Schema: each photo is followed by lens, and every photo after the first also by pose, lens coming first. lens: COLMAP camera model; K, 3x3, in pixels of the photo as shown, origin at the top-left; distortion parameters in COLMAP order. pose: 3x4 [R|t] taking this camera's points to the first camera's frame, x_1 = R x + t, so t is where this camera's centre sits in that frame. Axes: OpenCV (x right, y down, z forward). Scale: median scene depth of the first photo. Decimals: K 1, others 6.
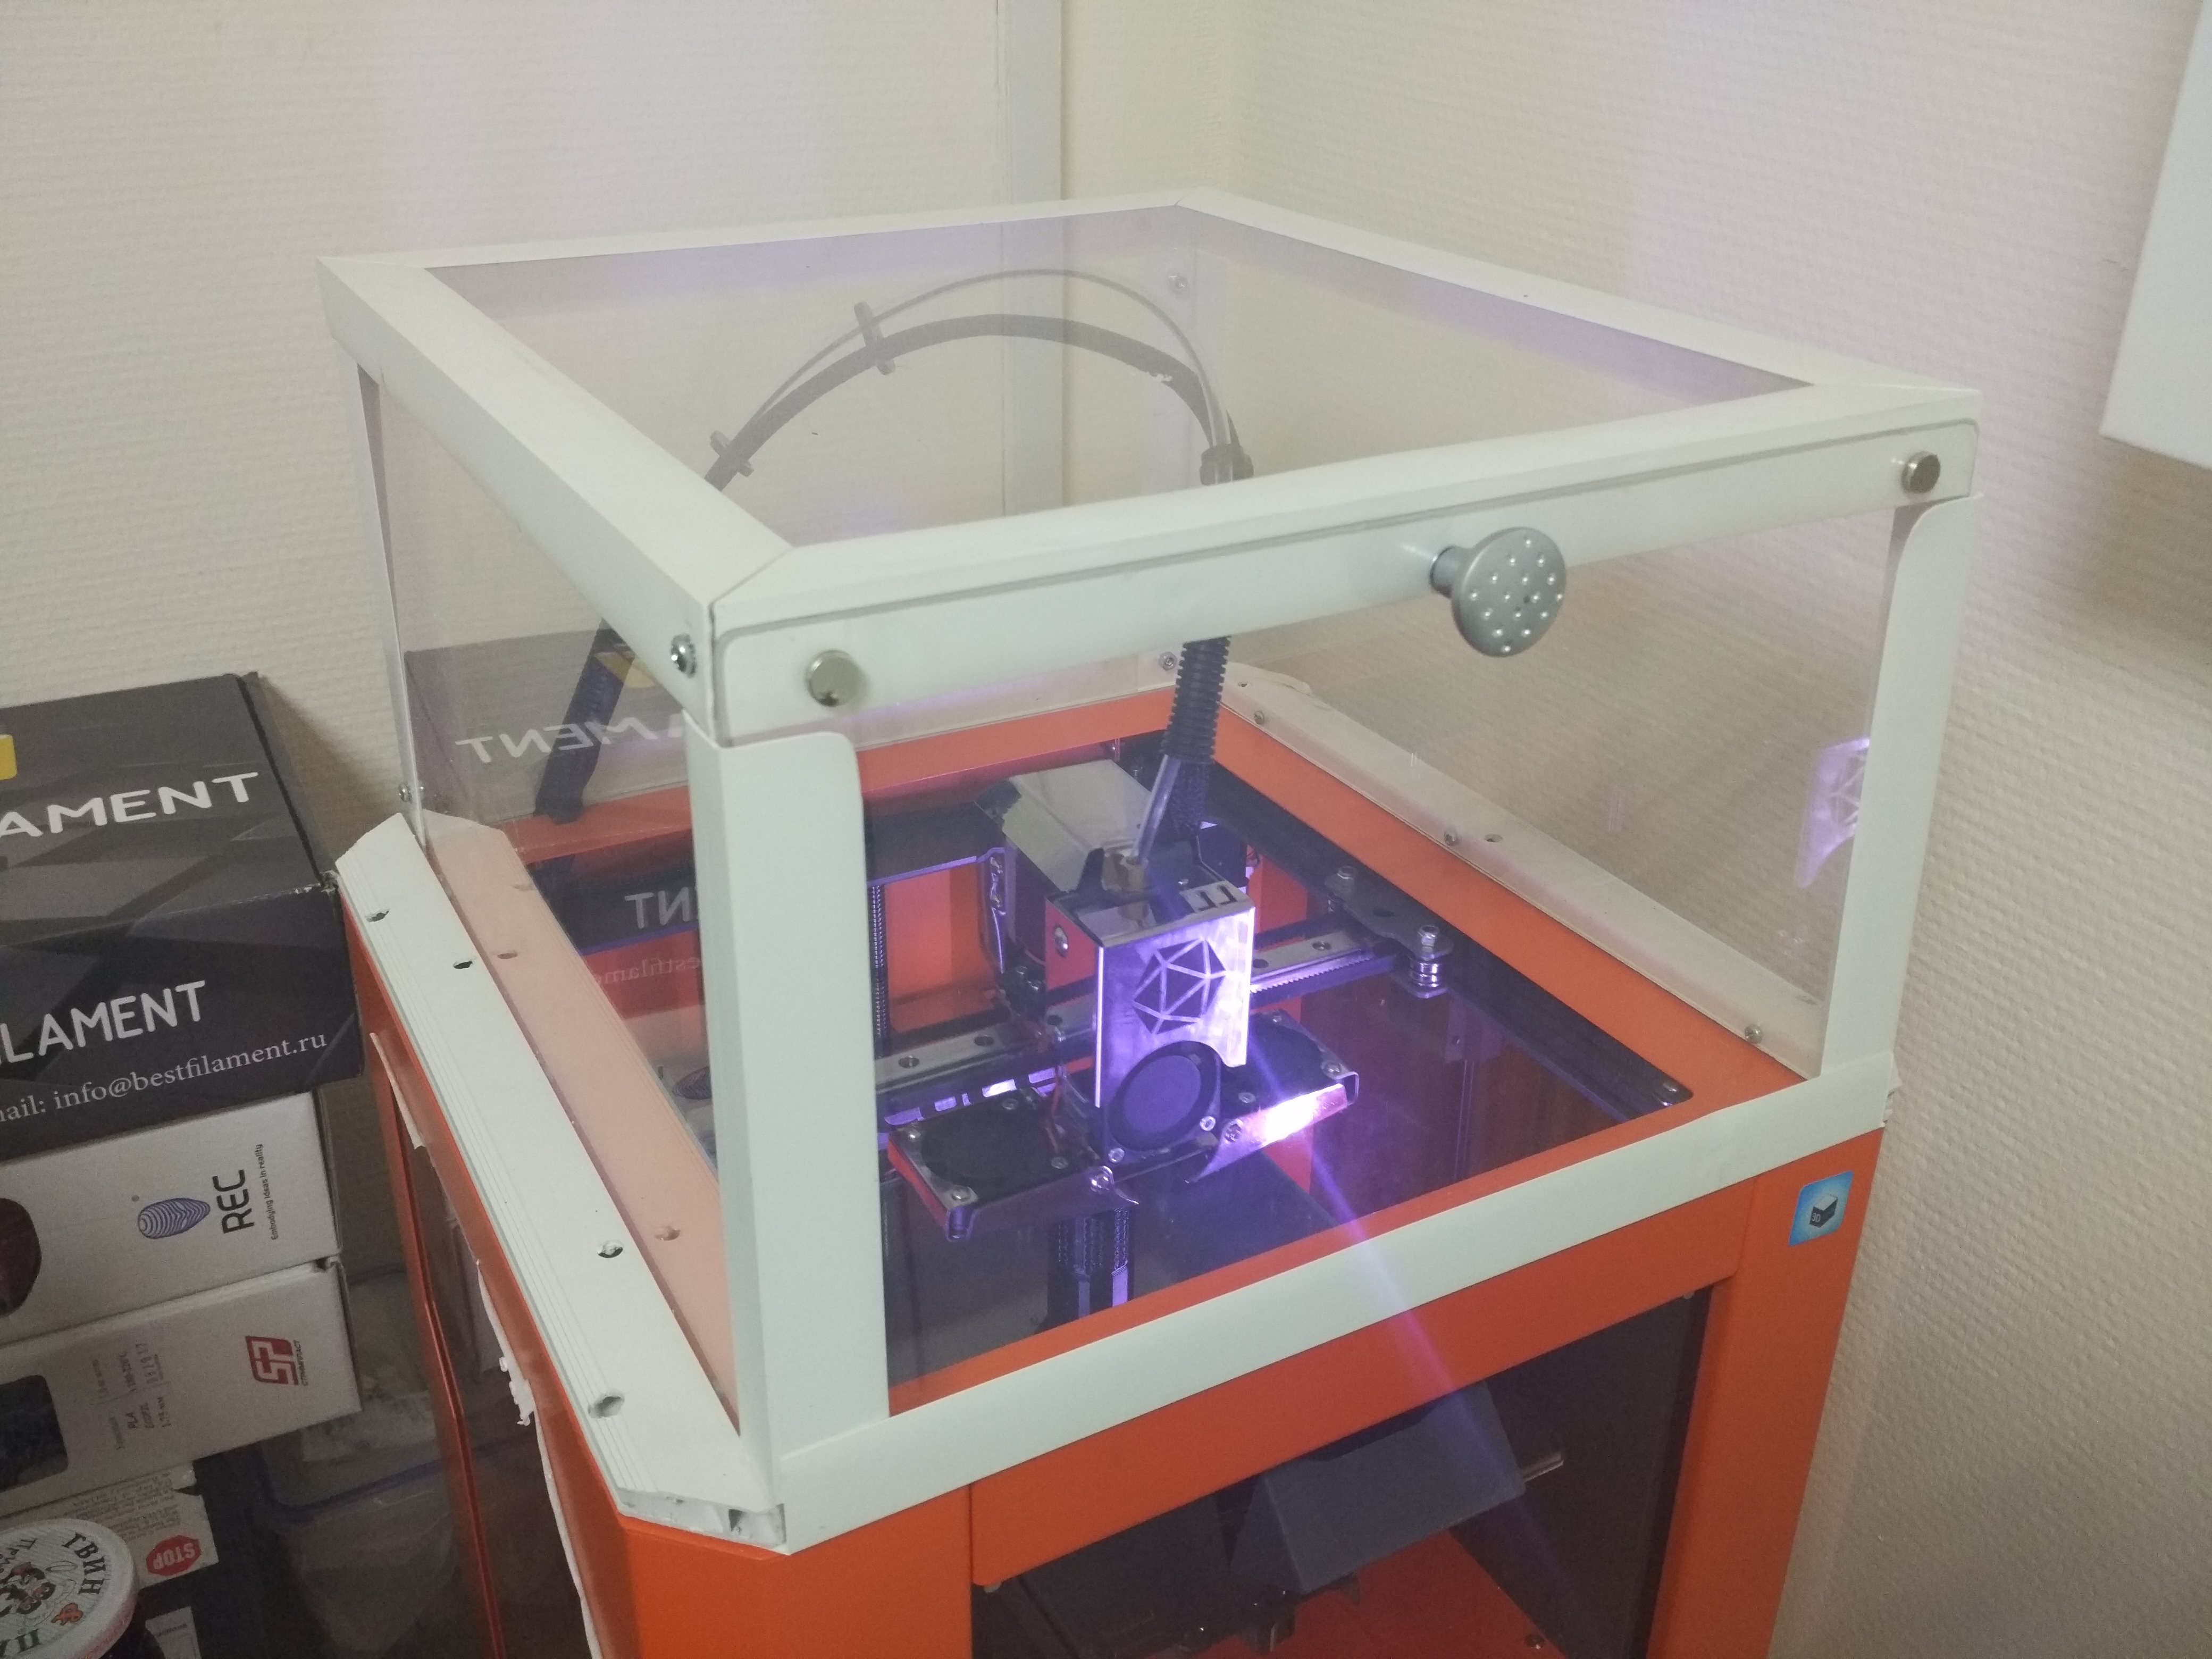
lens RADIAL K [[2039.0, 0, 1109.8], [0, 2039.0, 809.7], [0, 0, 1]] dist [0.062459, -0.176739]
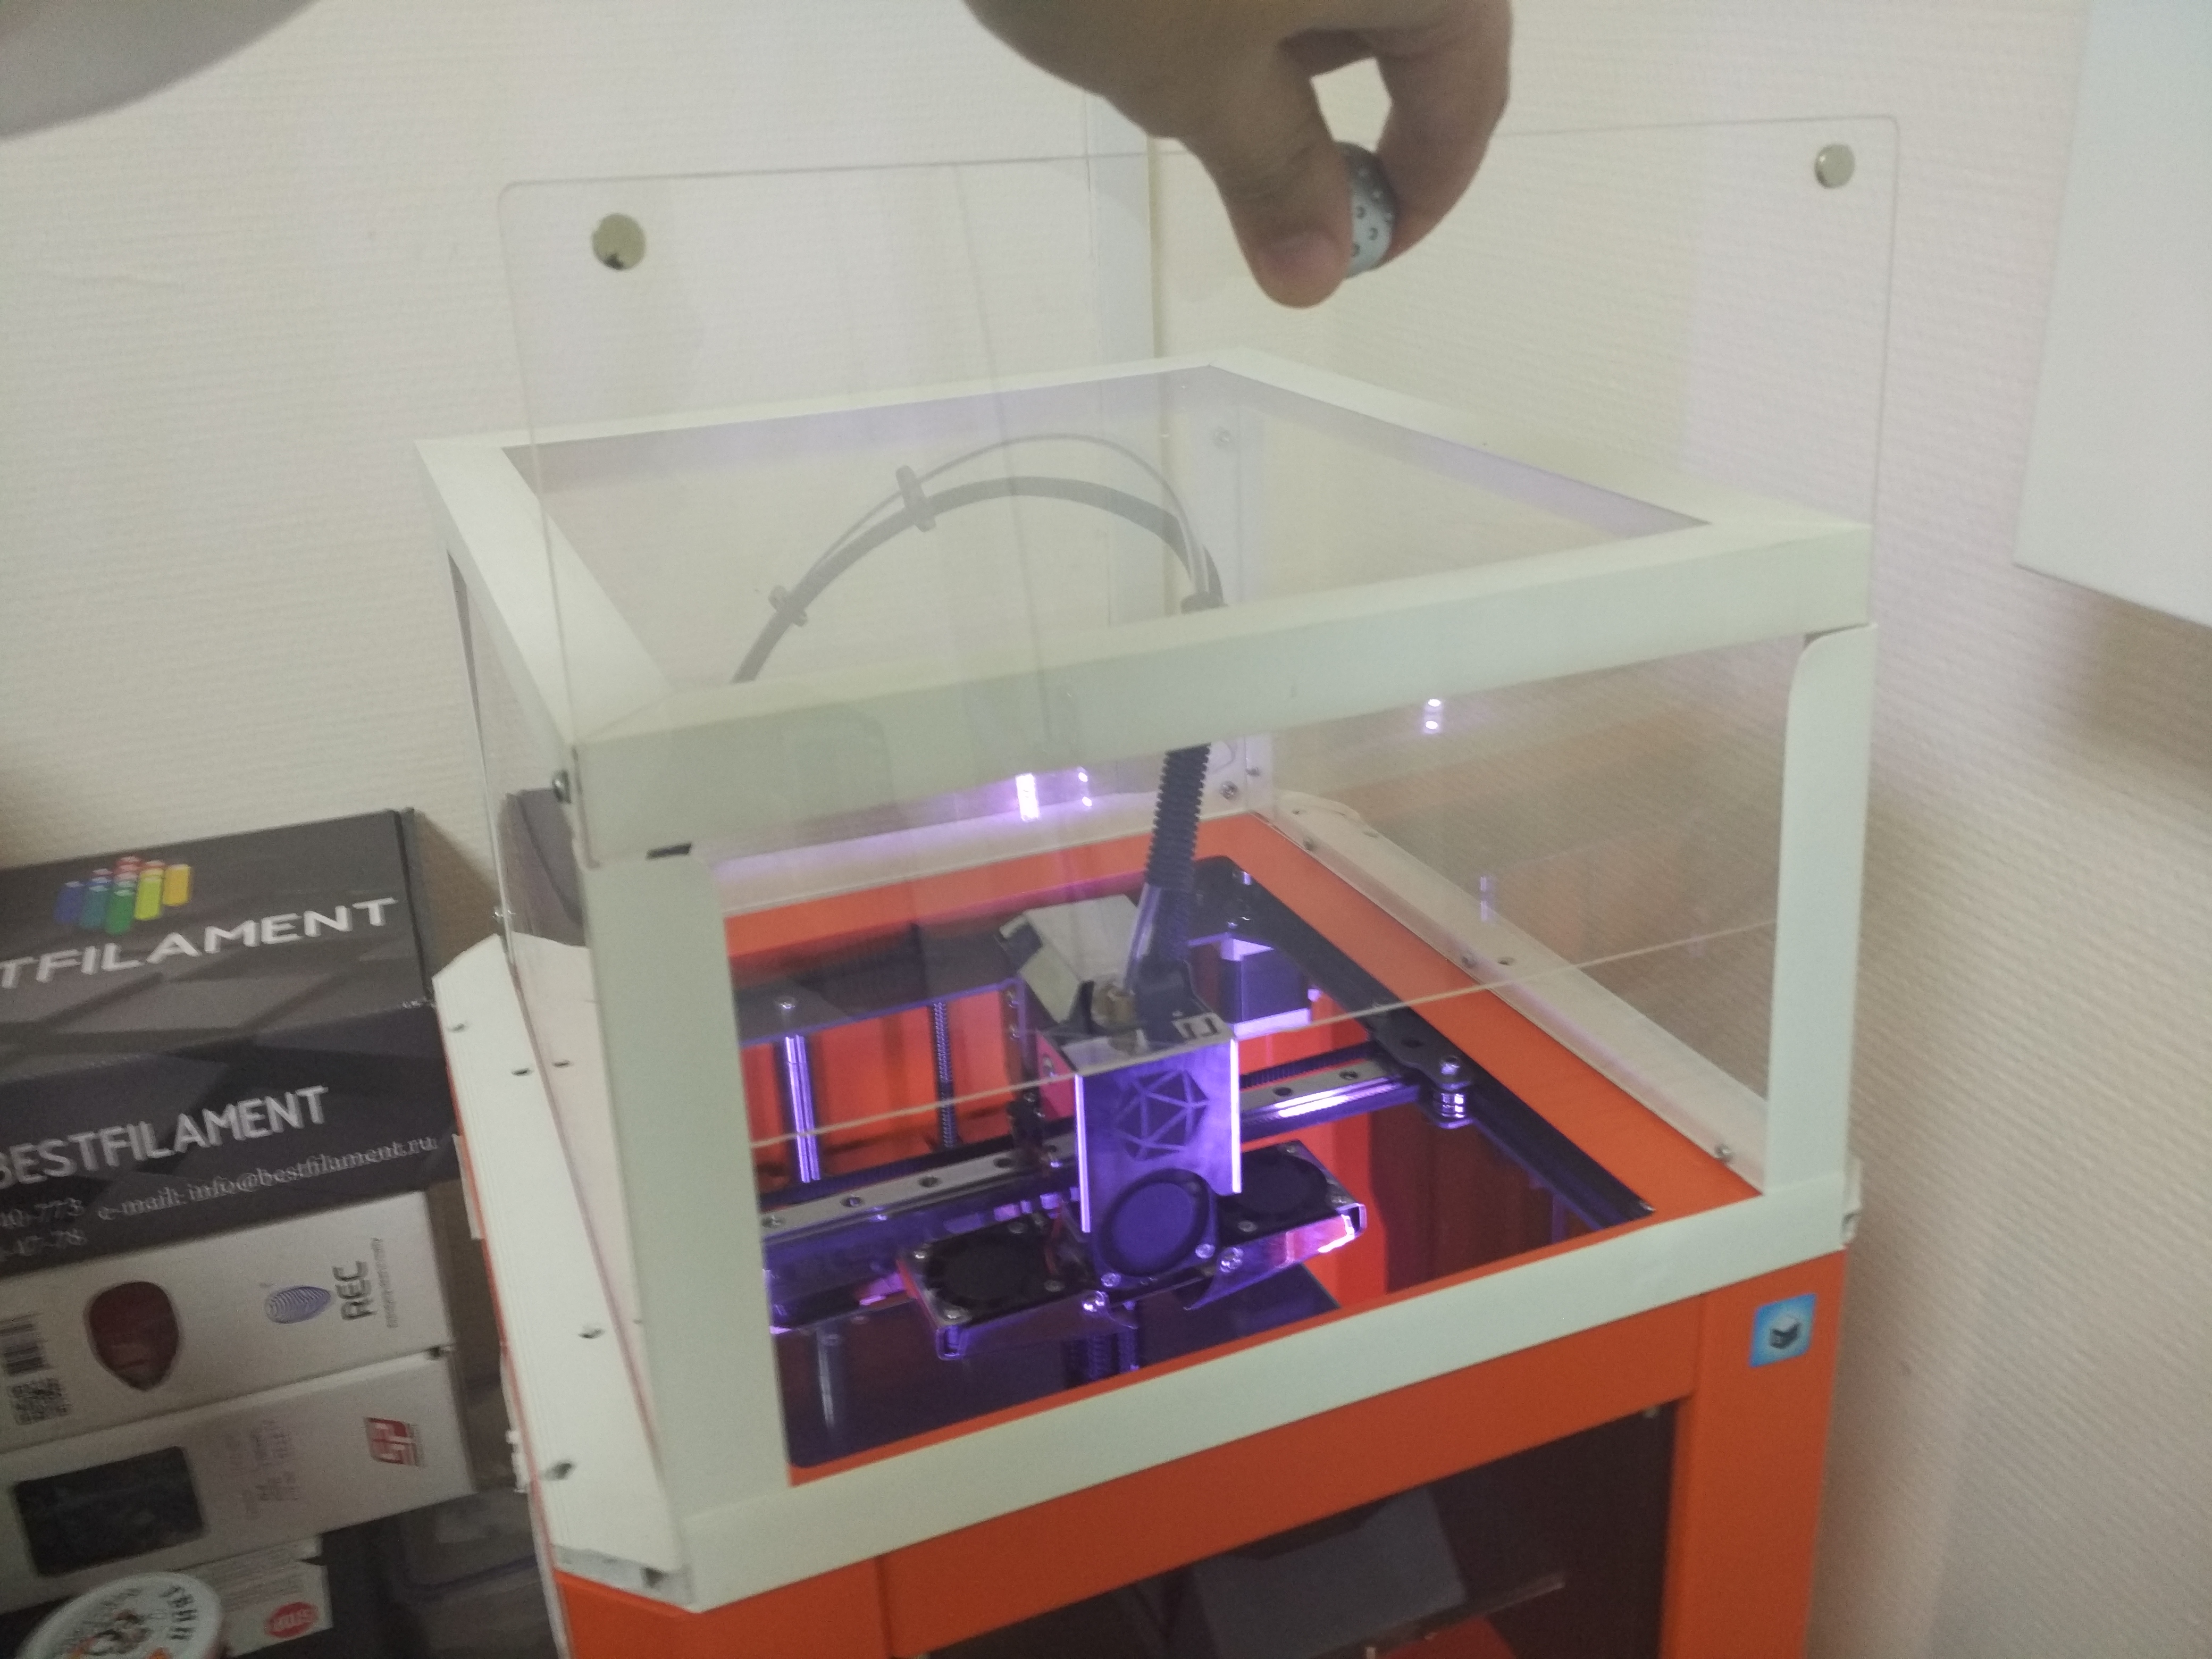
lens RADIAL K [[2039.0, 0, 1109.8], [0, 2039.0, 809.7], [0, 0, 1]] dist [0.062459, -0.176739]
pose [[0.990673, -0.005924, -0.136131, 0.130829], [-0.002888, 0.997917, -0.064445, 0.004455], [0.136229, 0.064237, 0.988593, -0.045920]]
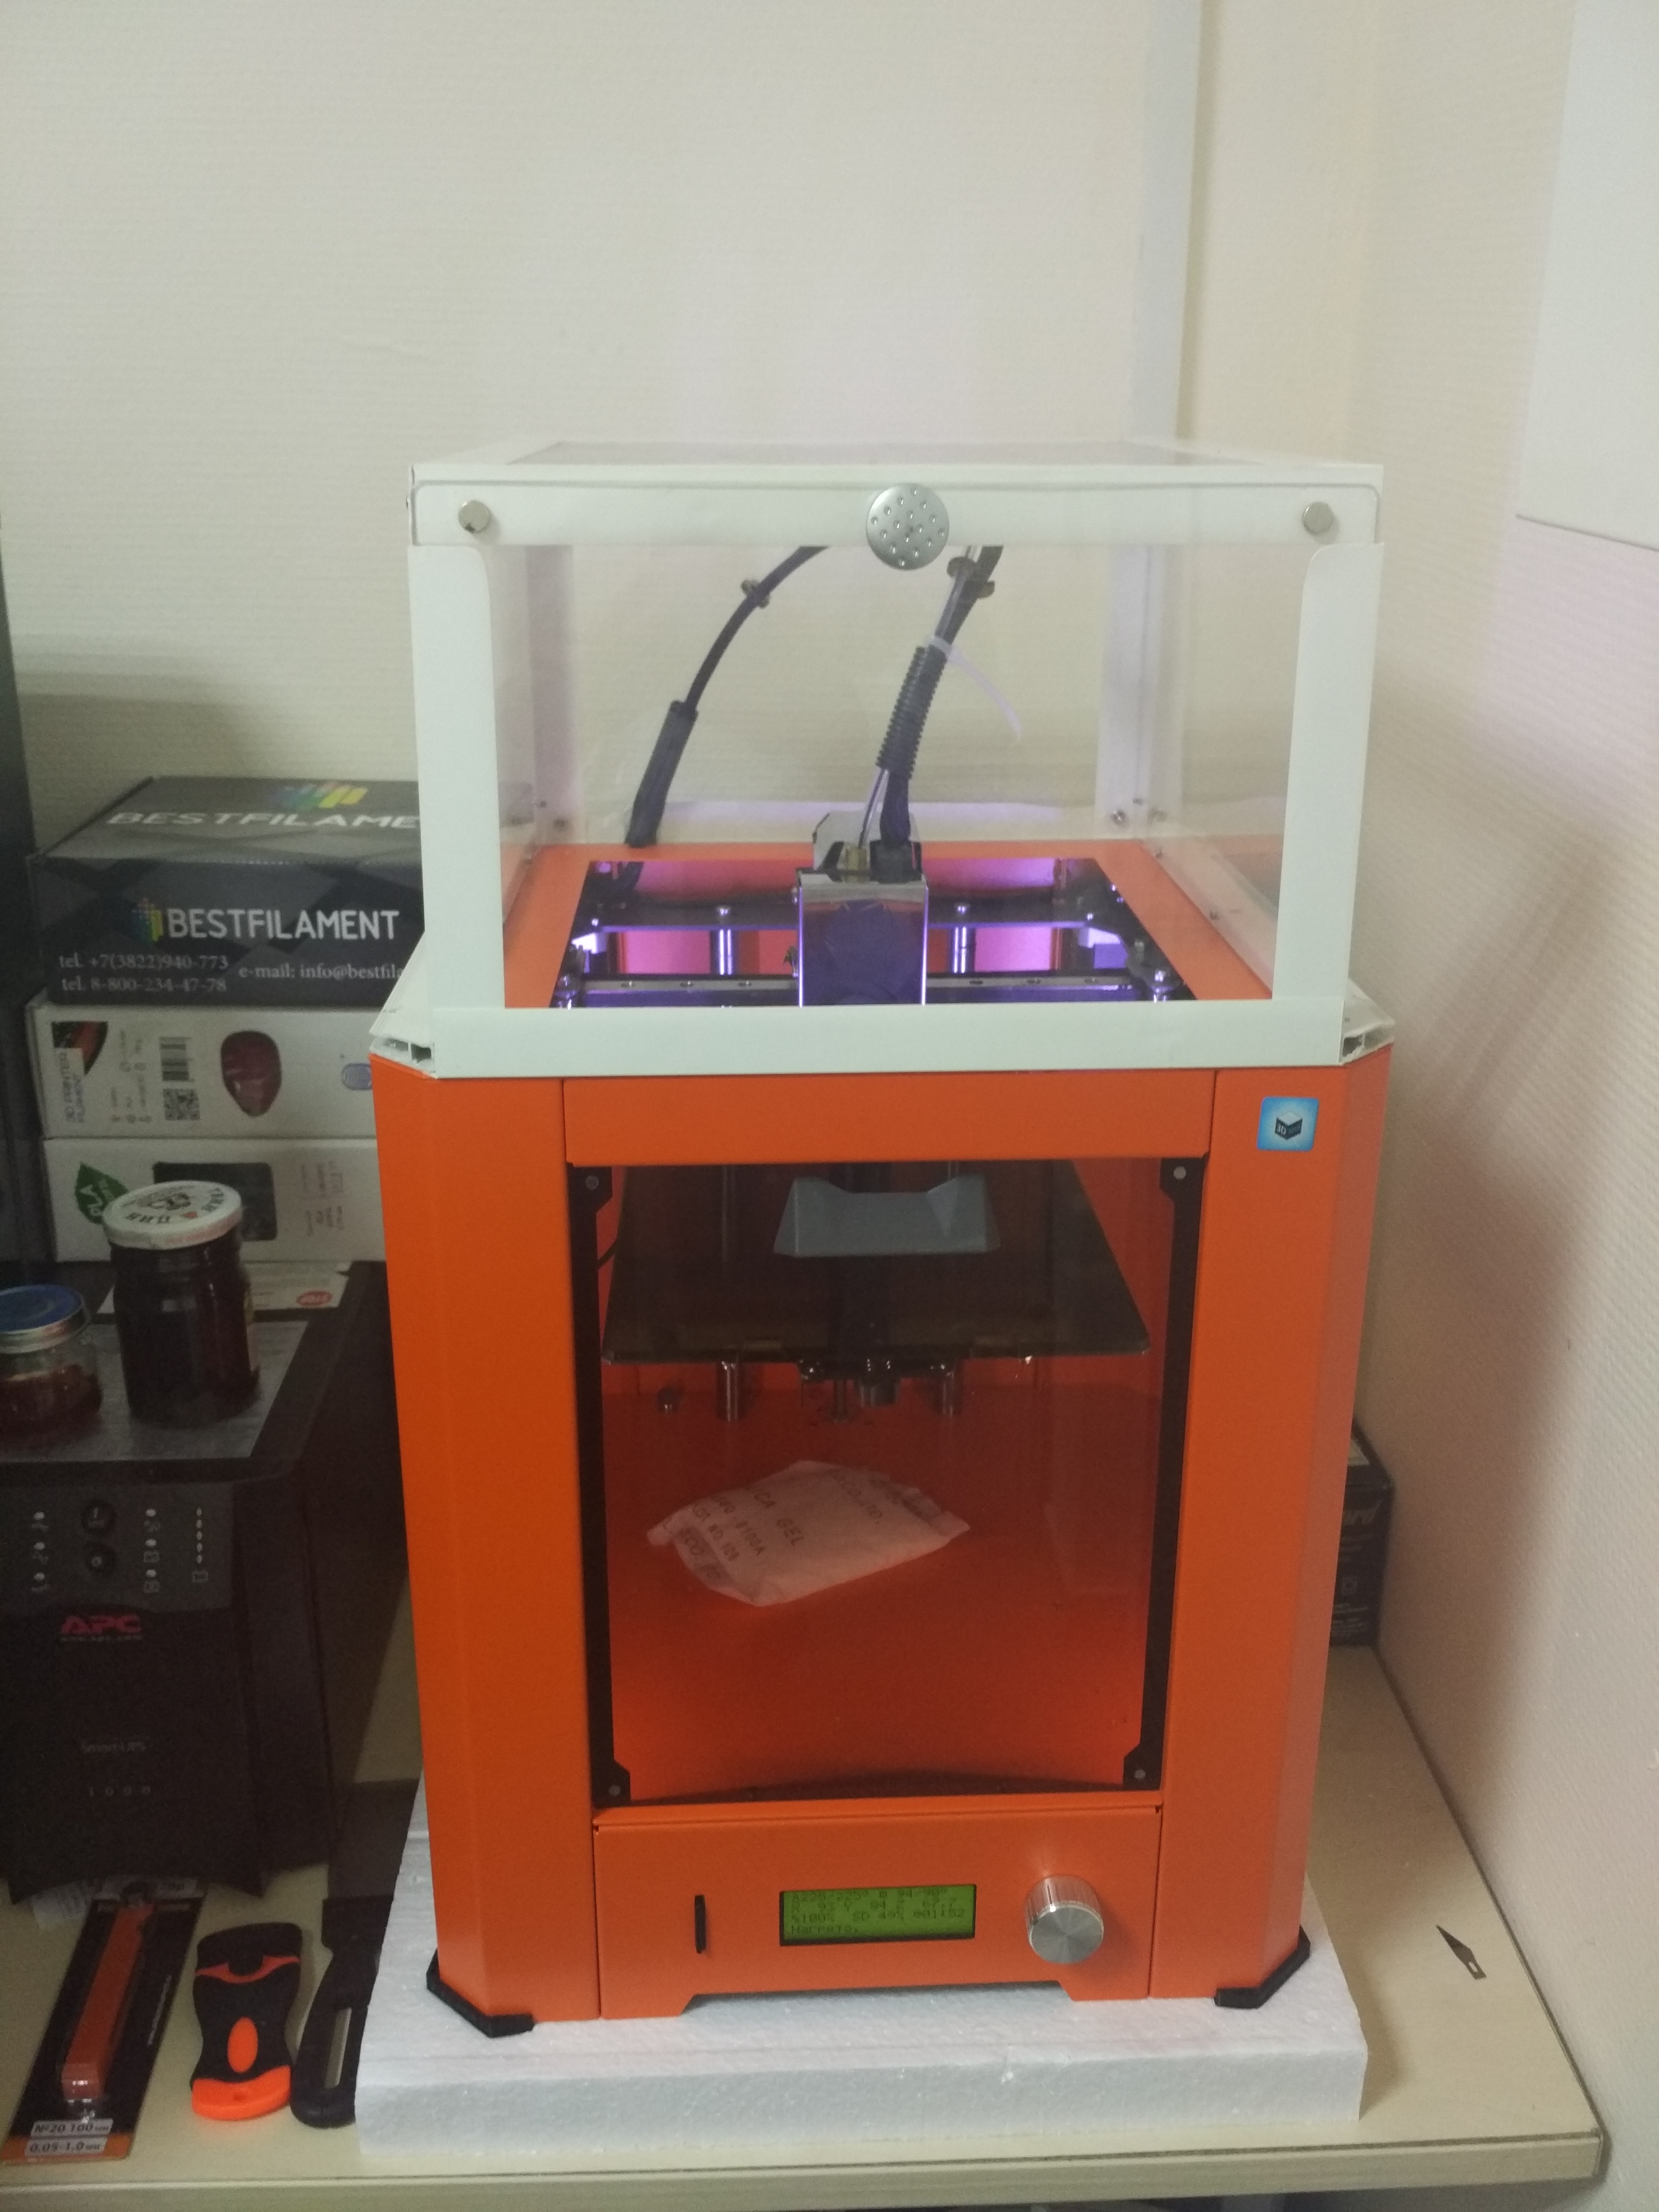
lens RADIAL K [[2044.8, 0, 829.5], [0, 2044.8, 1106.0], [0, 0, 1]] dist [0.060803, -0.001420]
pose [[0.893688, 0.145075, -0.424588, 0.527290], [-0.191054, 0.979253, -0.067541, 0.270157], [0.405981, 0.141480, 0.902864, -0.242486]]
